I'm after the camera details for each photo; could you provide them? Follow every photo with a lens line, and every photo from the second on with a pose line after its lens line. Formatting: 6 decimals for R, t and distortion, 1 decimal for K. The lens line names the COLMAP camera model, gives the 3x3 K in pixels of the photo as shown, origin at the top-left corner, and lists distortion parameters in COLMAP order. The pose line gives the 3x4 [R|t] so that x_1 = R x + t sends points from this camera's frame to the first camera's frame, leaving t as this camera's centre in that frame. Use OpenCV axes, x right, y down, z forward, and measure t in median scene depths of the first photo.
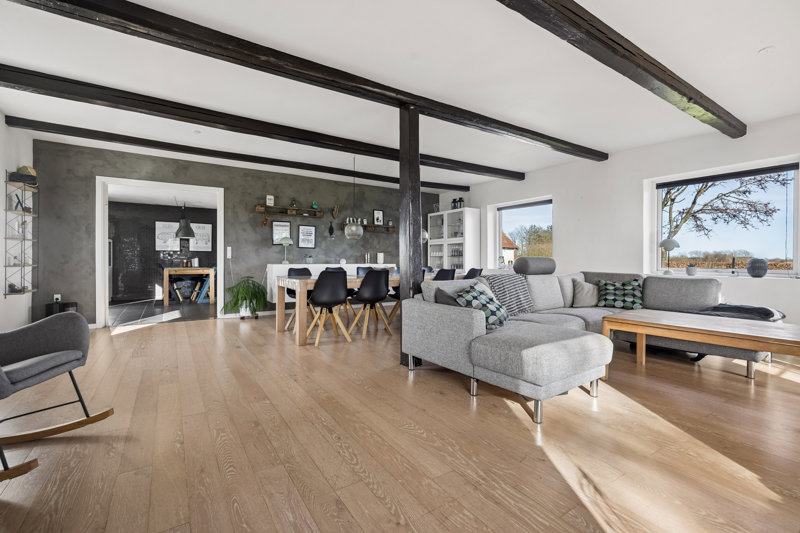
lens RADIAL K [[354.7, 0, 401.8], [0, 354.7, 263.3], [0, 0, 1]] dist [-0.000988, -0.000131]
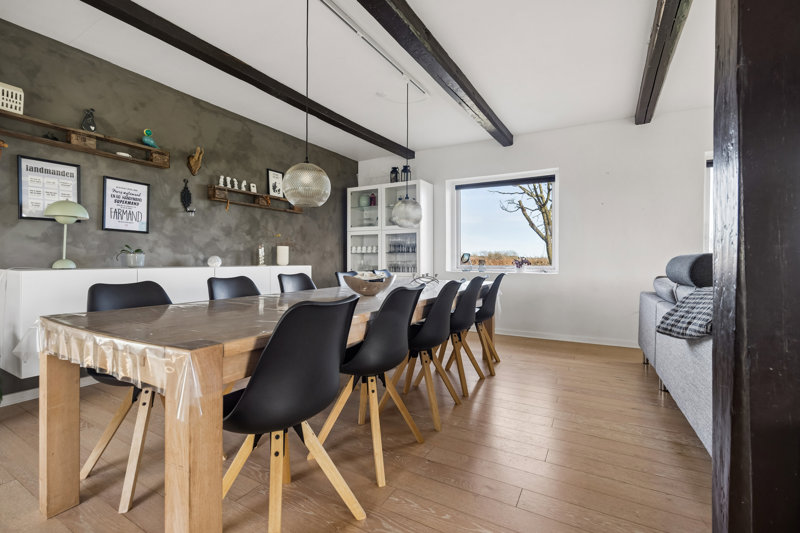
lens RADIAL K [[354.7, 0, 401.8], [0, 354.7, 263.3], [0, 0, 1]] dist [-0.000988, -0.000131]
pose [[0.892989, -0.003591, 0.450064, -0.154254], [0.000429, 0.999974, 0.007129, -0.005905], [-0.450079, -0.006173, 0.892968, 0.432620]]
